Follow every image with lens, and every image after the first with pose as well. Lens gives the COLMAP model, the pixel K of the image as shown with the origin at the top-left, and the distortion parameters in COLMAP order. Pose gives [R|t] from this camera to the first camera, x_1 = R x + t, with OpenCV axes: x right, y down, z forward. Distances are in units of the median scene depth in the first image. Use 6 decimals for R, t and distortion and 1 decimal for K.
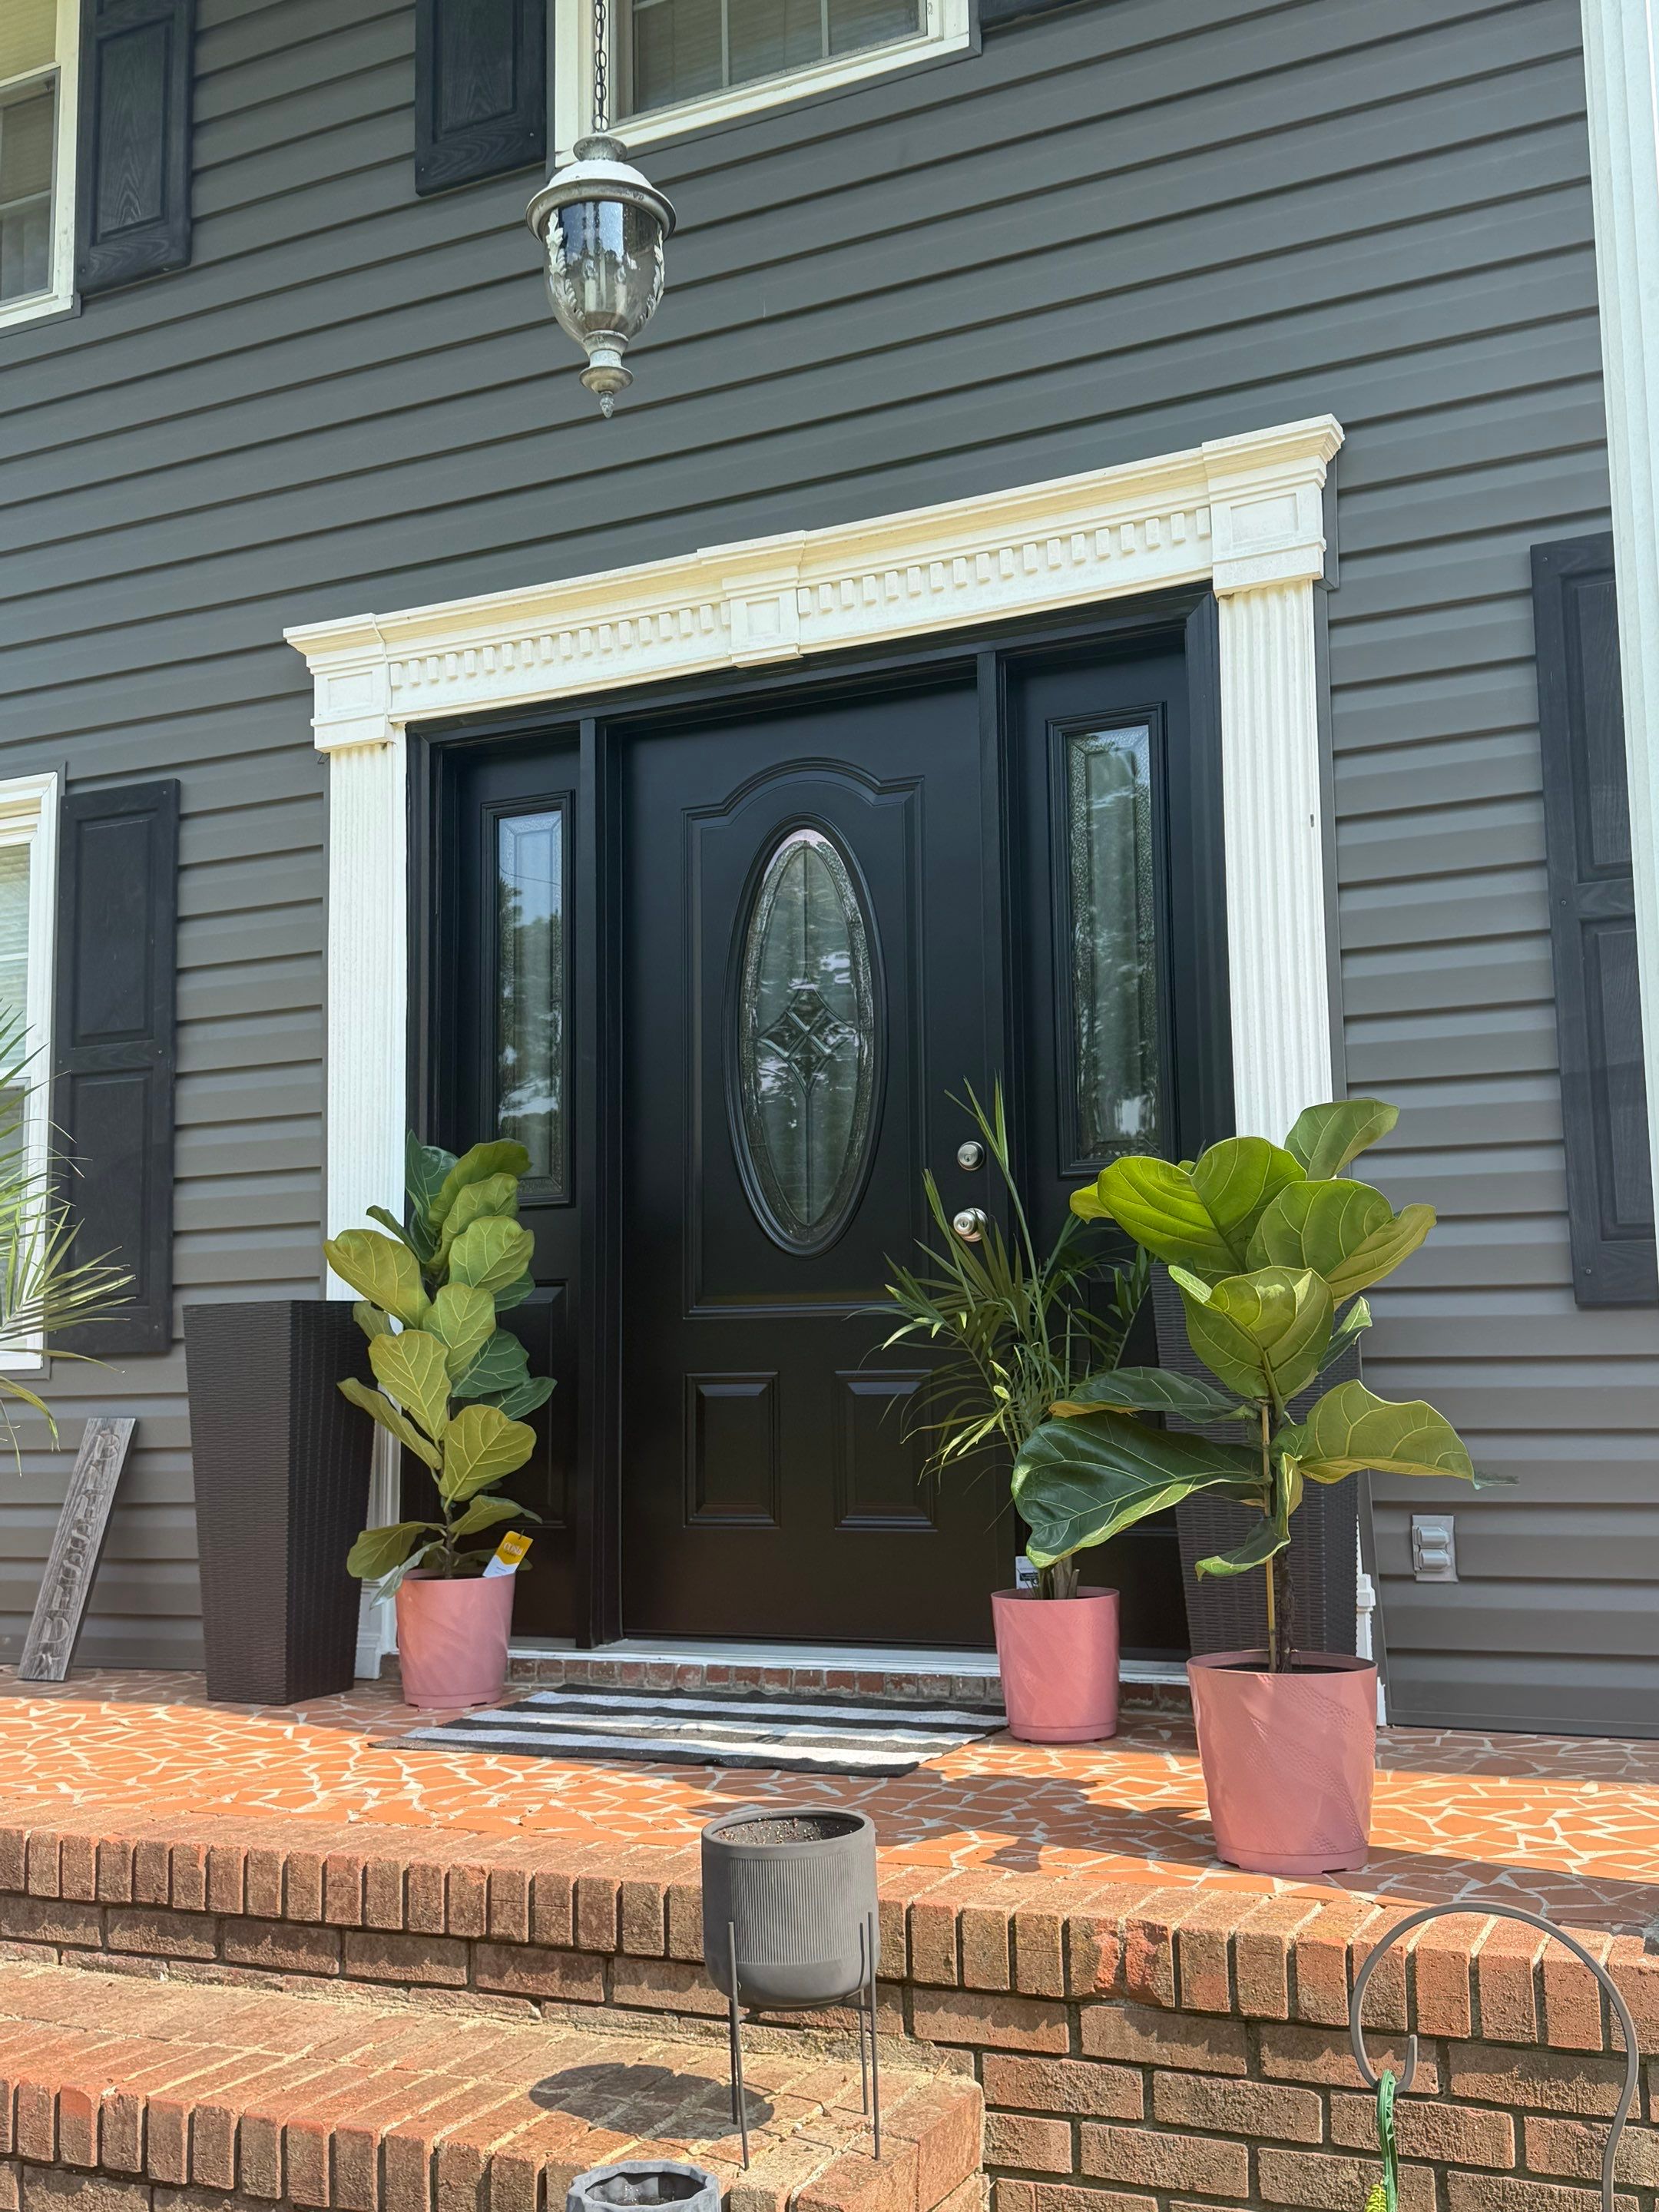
lens RADIAL K [[2328.2, 0, 718.8], [0, 2328.2, 1122.9], [0, 0, 1]] dist [0.134420, -0.004426]
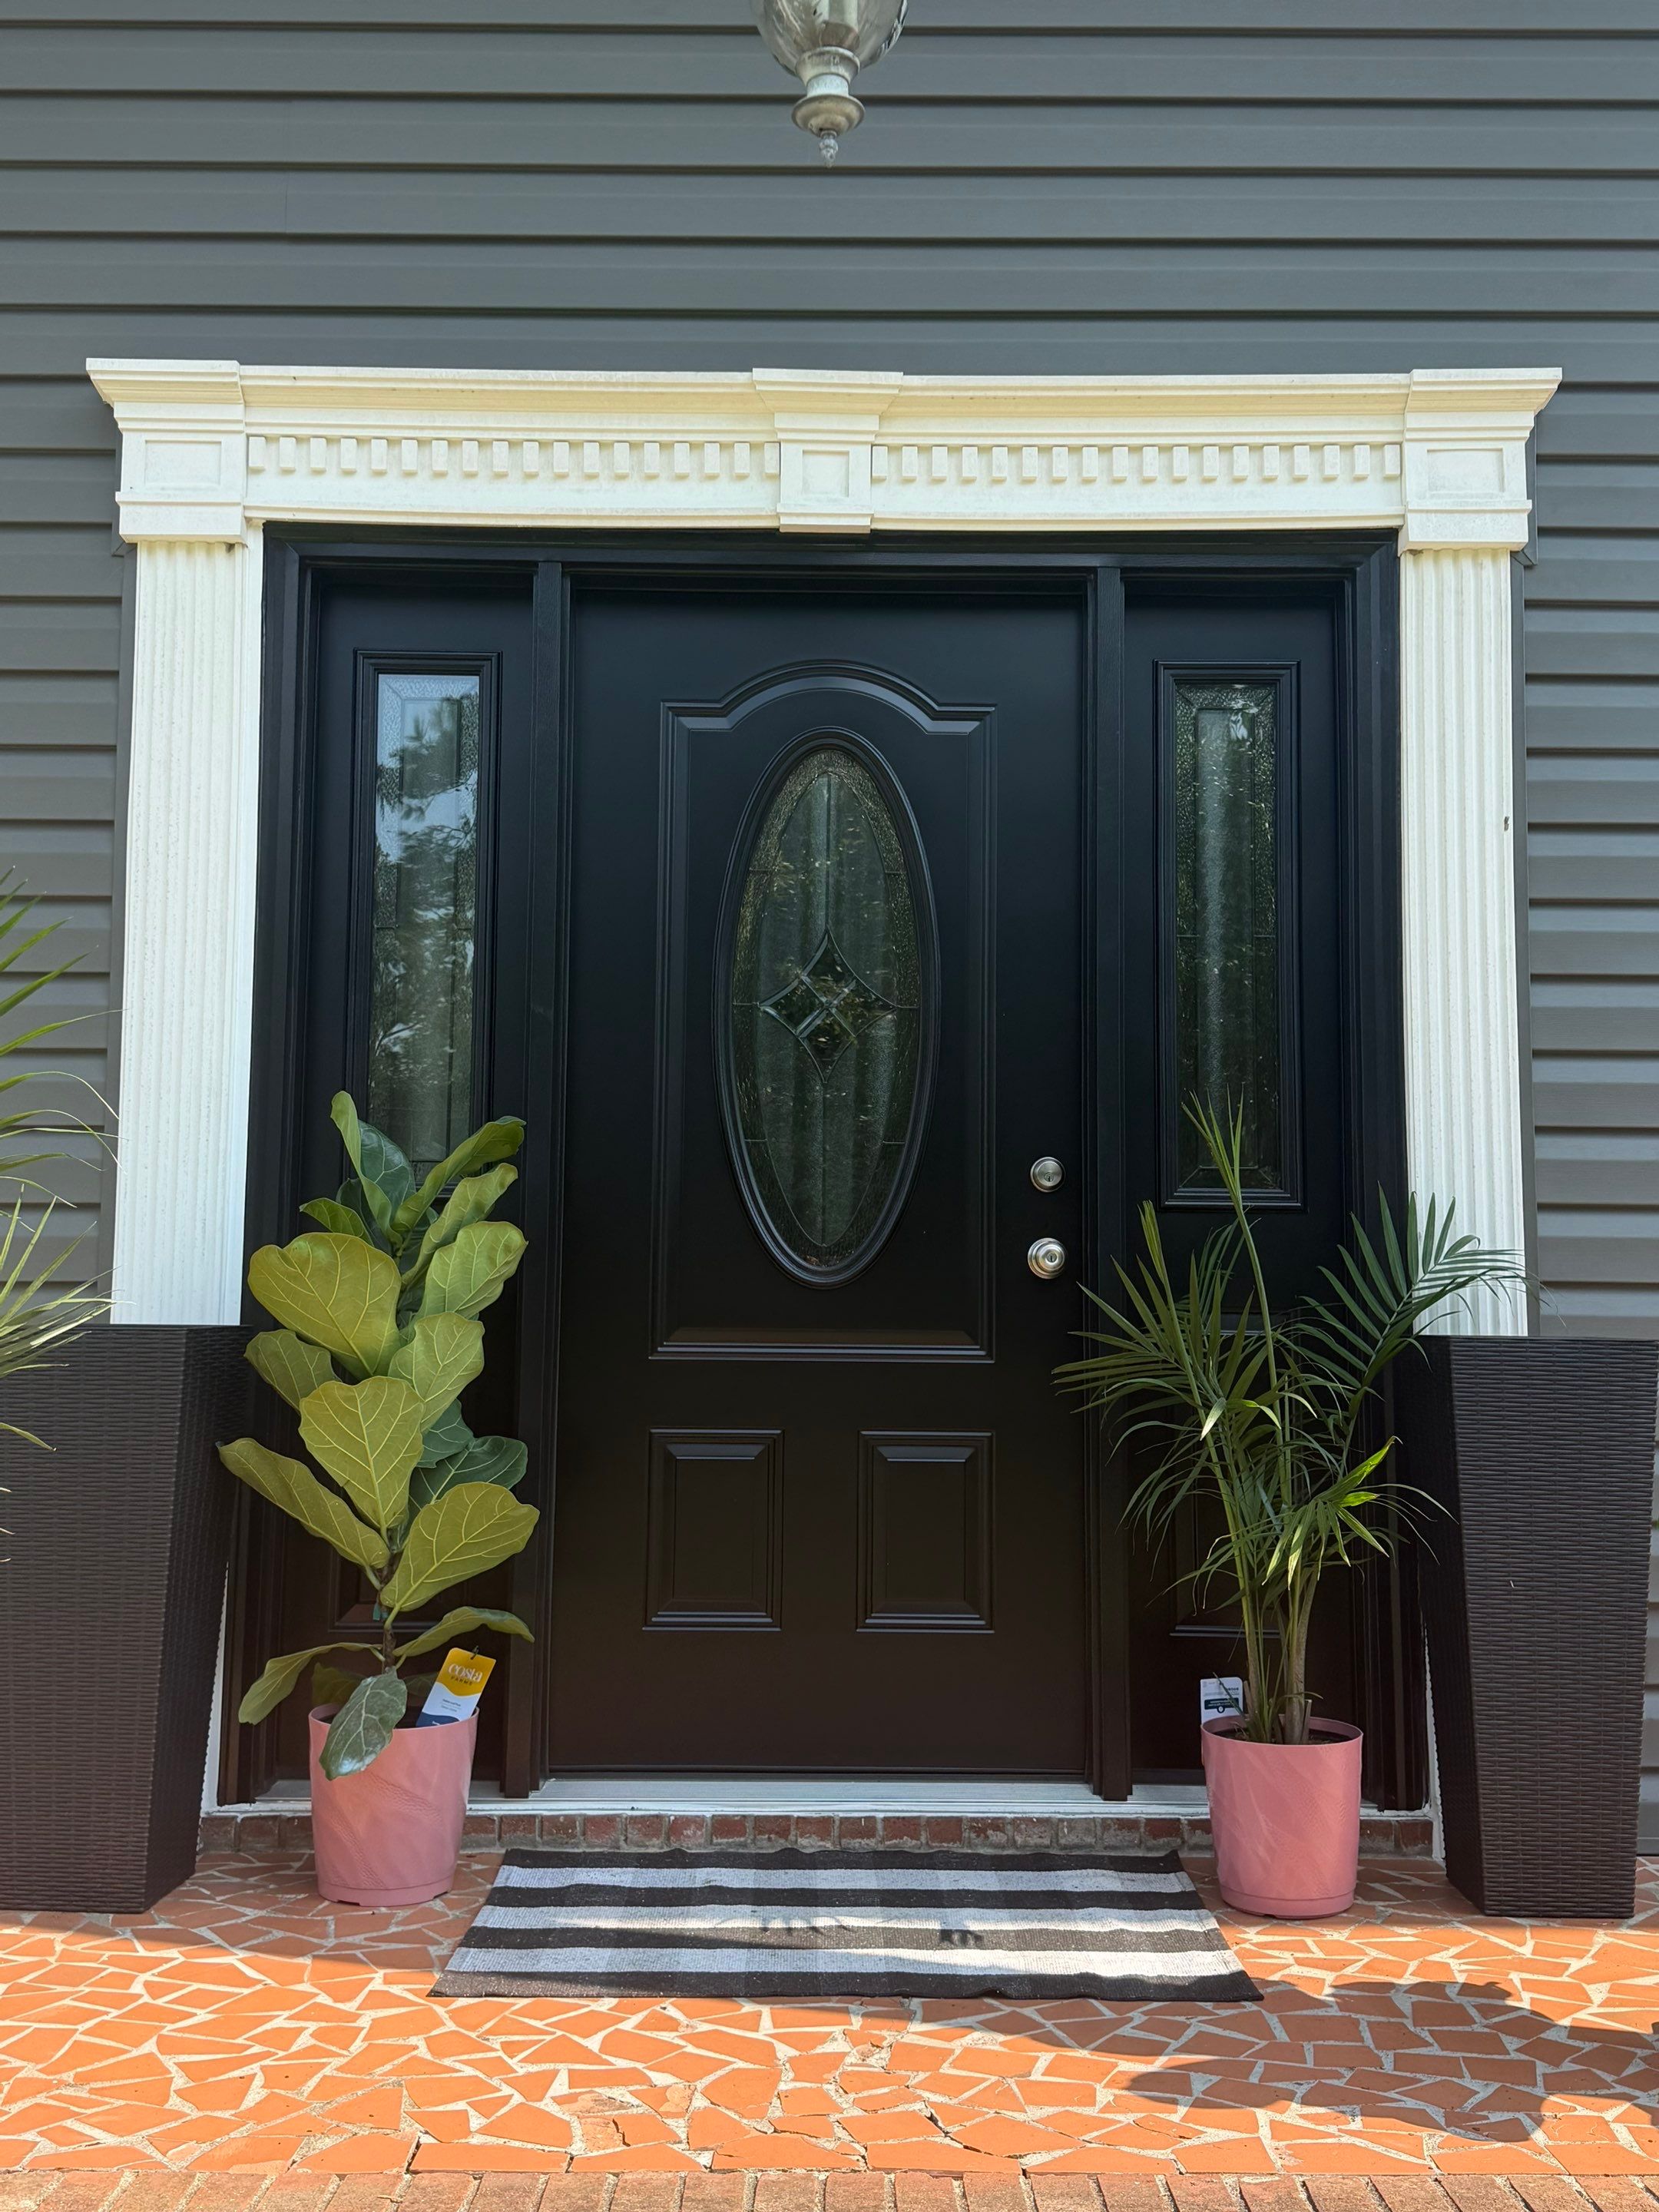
lens RADIAL K [[2335.6, 0, 829.5], [0, 2335.6, 1106.0], [0, 0, 1]] dist [0.156274, -0.326019]
pose [[0.890572, 0.066967, 0.449886, -0.342319], [-0.074490, 0.997221, -0.000983, -0.003386], [-0.448702, -0.032636, 0.893086, 0.303833]]
